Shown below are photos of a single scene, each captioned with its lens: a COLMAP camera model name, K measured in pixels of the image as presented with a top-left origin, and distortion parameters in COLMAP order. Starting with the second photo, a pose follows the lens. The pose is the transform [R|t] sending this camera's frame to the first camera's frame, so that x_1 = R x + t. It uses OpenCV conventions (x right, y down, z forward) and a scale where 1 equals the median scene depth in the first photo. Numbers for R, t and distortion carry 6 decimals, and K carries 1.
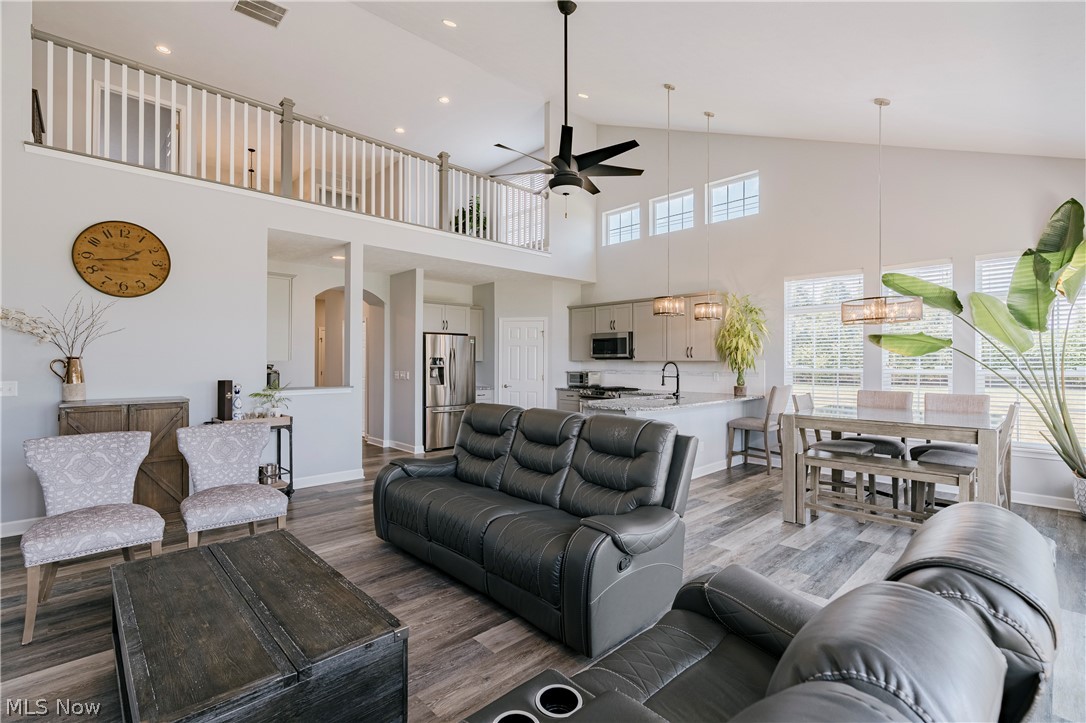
lens RADIAL K [[499.4, 0, 539.5], [0, 499.4, 357.9], [0, 0, 1]] dist [-0.001418, -0.000336]
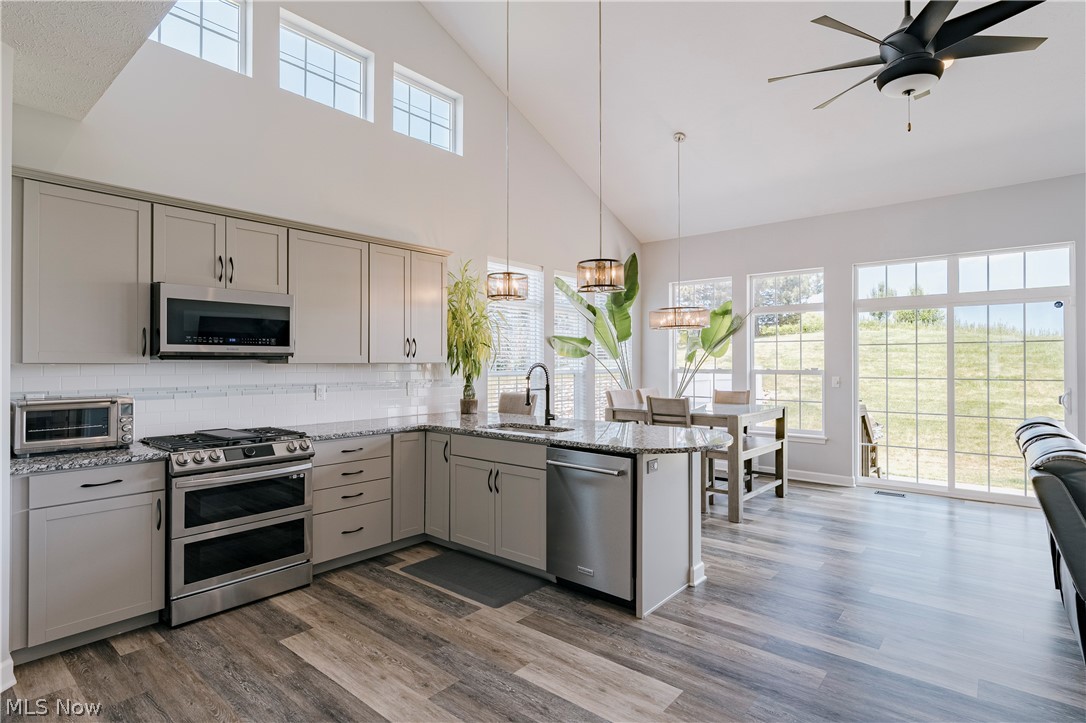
lens RADIAL K [[554.1, 0, 542.1], [0, 554.1, 359.8], [0, 0, 1]] dist [-0.010352, 0.001622]
pose [[-0.118689, 0.003764, 0.992924, -0.311996], [-0.003942, 0.999983, -0.004262, 0.004497], [-0.992924, -0.004420, -0.118673, 0.845555]]
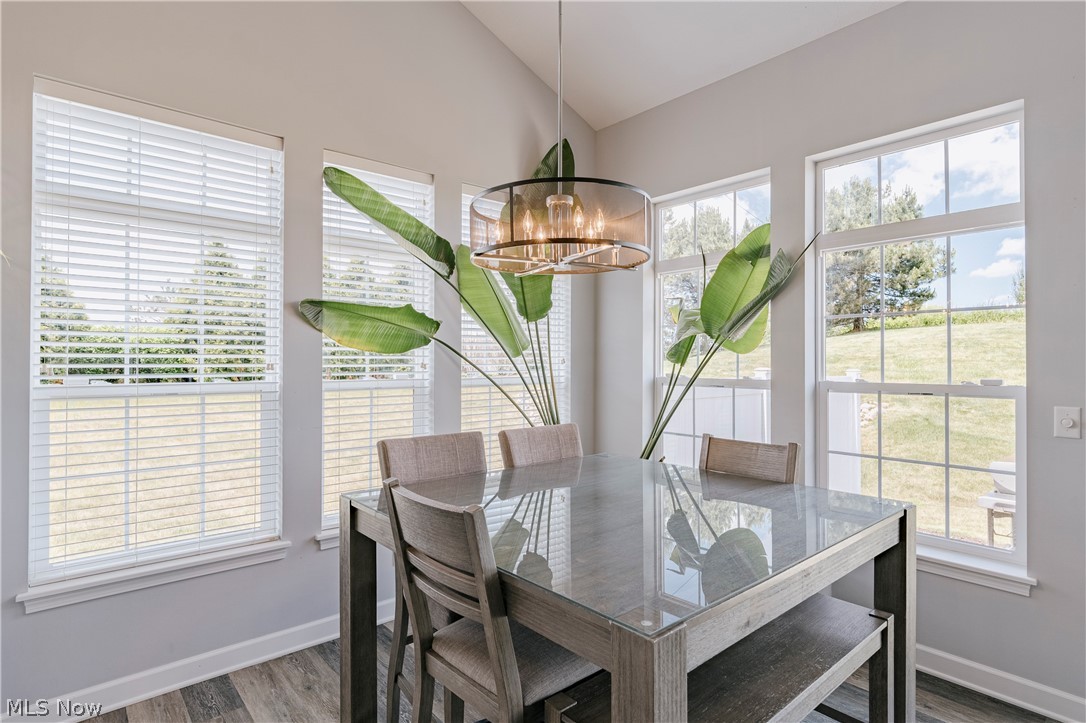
lens RADIAL K [[554.1, 0, 542.1], [0, 554.1, 359.8], [0, 0, 1]] dist [-0.010352, 0.001622]
pose [[0.040482, 0.006736, 0.999158, 0.151945], [-0.005992, 0.999961, -0.006499, 0.003873], [-0.999162, -0.005723, 0.040520, 0.575584]]
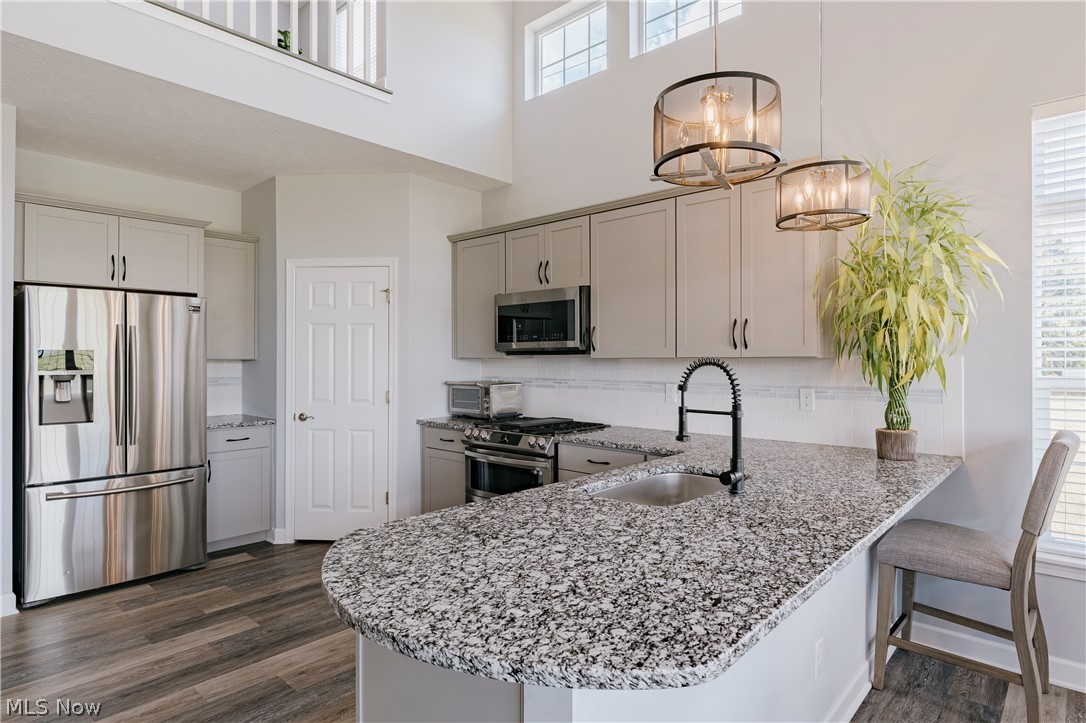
lens RADIAL K [[596.5, 0, 543.0], [0, 596.5, 361.5], [0, 0, 1]] dist [0.000399, 0.000196]
pose [[0.996742, -0.002975, 0.080598, 0.110315], [0.002130, 0.999942, 0.010566, 0.003952], [-0.080625, -0.010360, 0.996691, 0.524449]]
